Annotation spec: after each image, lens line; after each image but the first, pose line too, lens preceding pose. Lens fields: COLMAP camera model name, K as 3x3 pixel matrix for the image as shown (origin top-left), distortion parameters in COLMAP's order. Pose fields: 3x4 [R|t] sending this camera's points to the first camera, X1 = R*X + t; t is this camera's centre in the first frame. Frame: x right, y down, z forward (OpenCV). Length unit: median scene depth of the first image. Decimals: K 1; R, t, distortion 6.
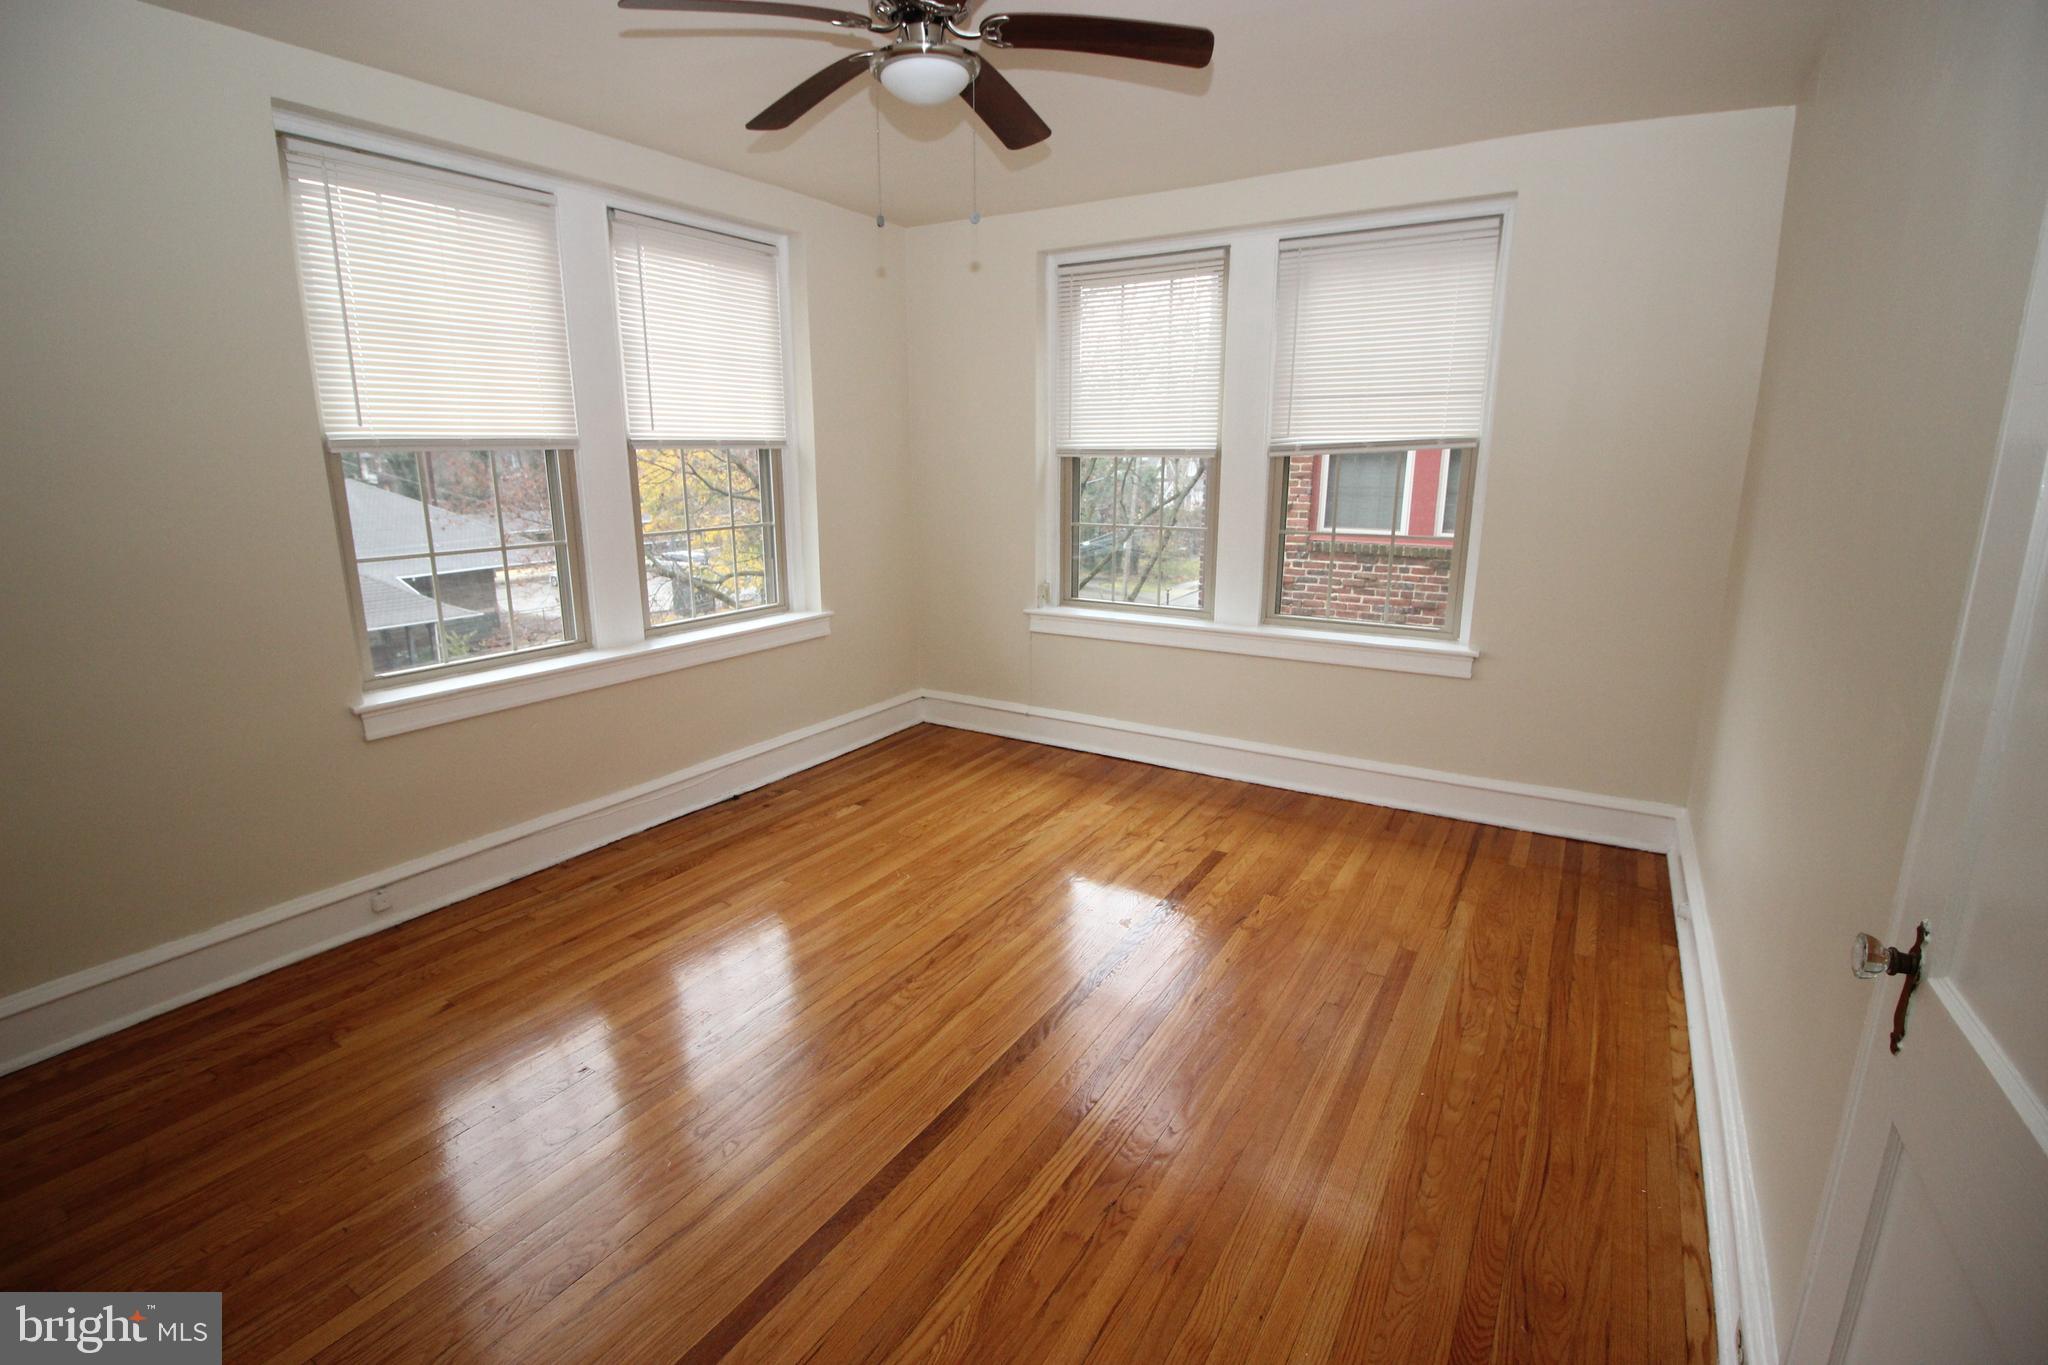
lens RADIAL K [[951.7, 0, 1013.0], [0, 951.7, 673.1], [0, 0, 1]] dist [-0.004698, -0.008924]
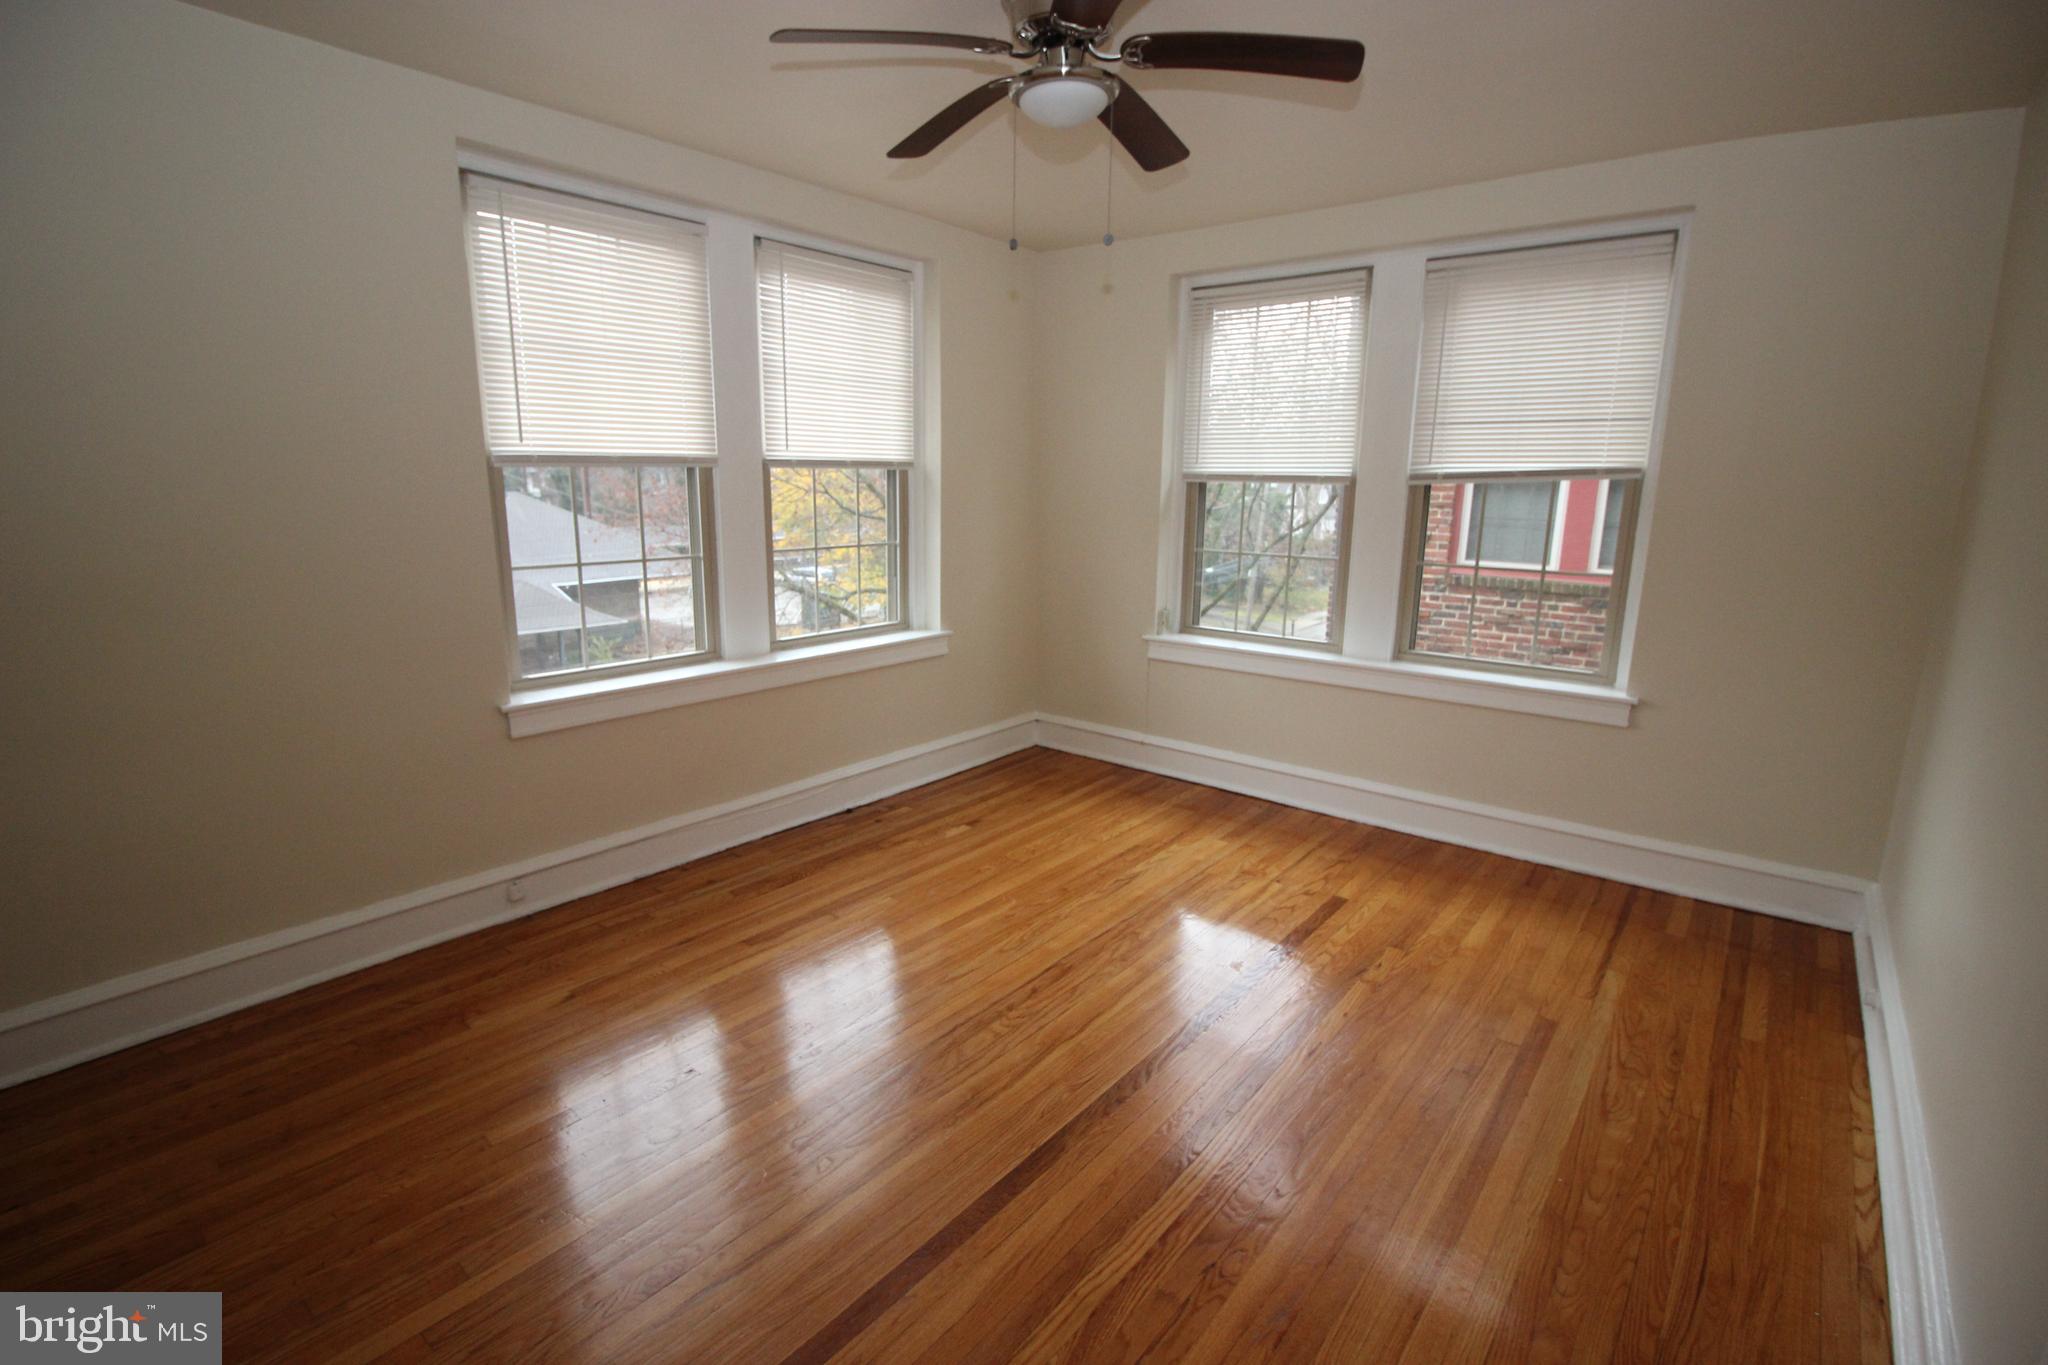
lens RADIAL K [[951.7, 0, 1015.1], [0, 951.7, 673.9], [0, 0, 1]] dist [-0.004698, -0.008924]
pose [[0.991940, 0.039368, -0.120439, 0.000566], [-0.042143, 0.998899, -0.020585, -0.002247], [0.119496, 0.025495, 0.992507, 0.013955]]
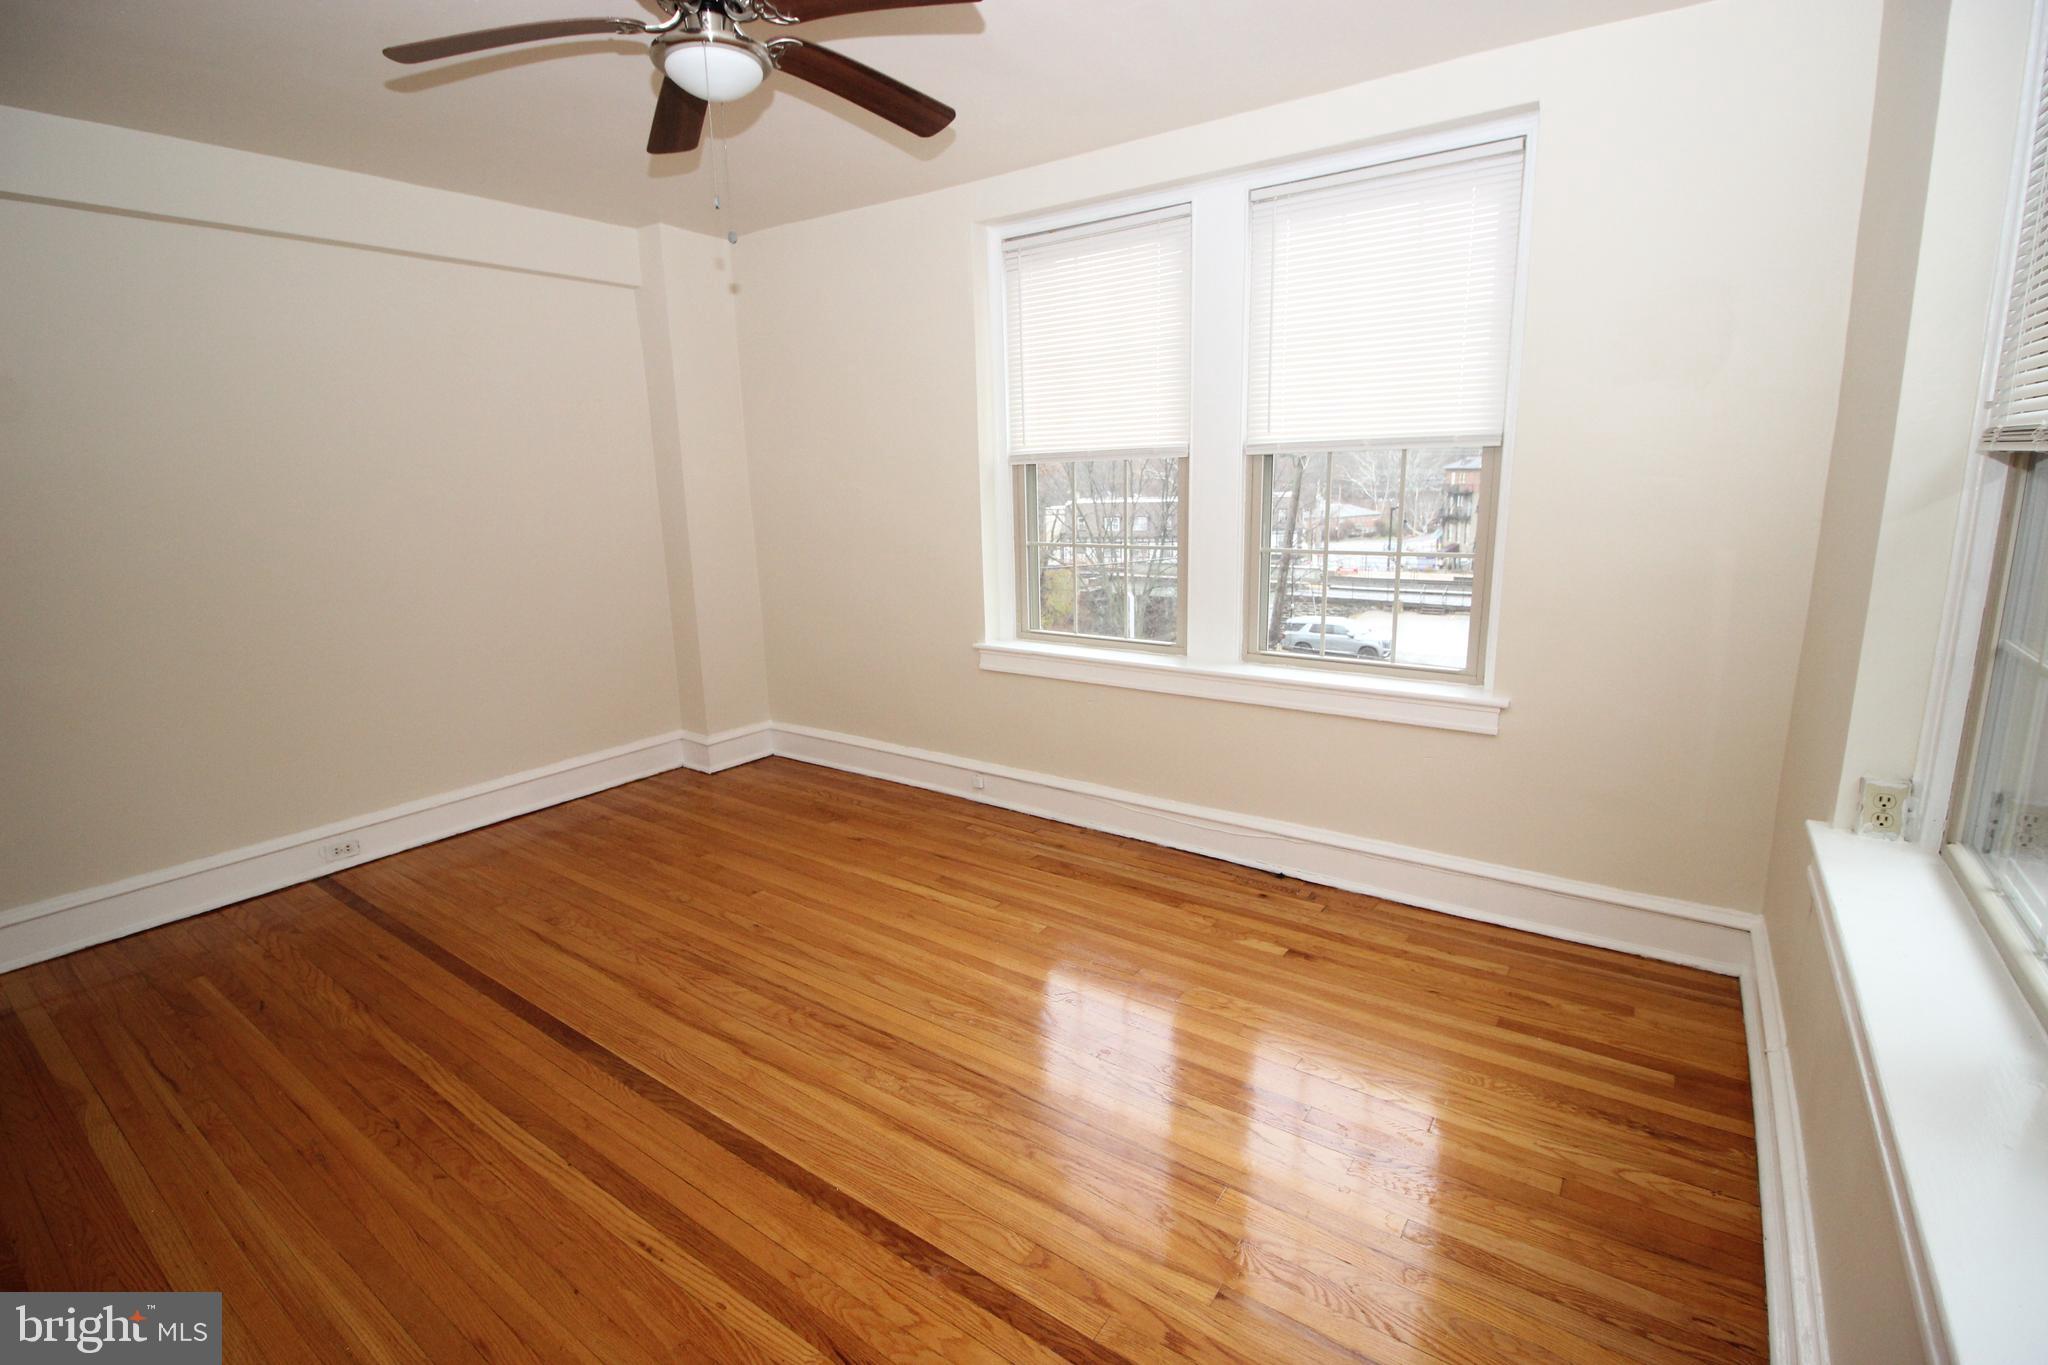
lens RADIAL K [[951.7, 0, 1015.9], [0, 951.7, 663.0], [0, 0, 1]] dist [-0.004698, -0.008924]
pose [[-0.067972, 0.201726, -0.977081, 0.677099], [-0.202650, 0.956139, 0.211500, -0.238527], [0.976889, 0.212381, -0.024111, 1.048407]]
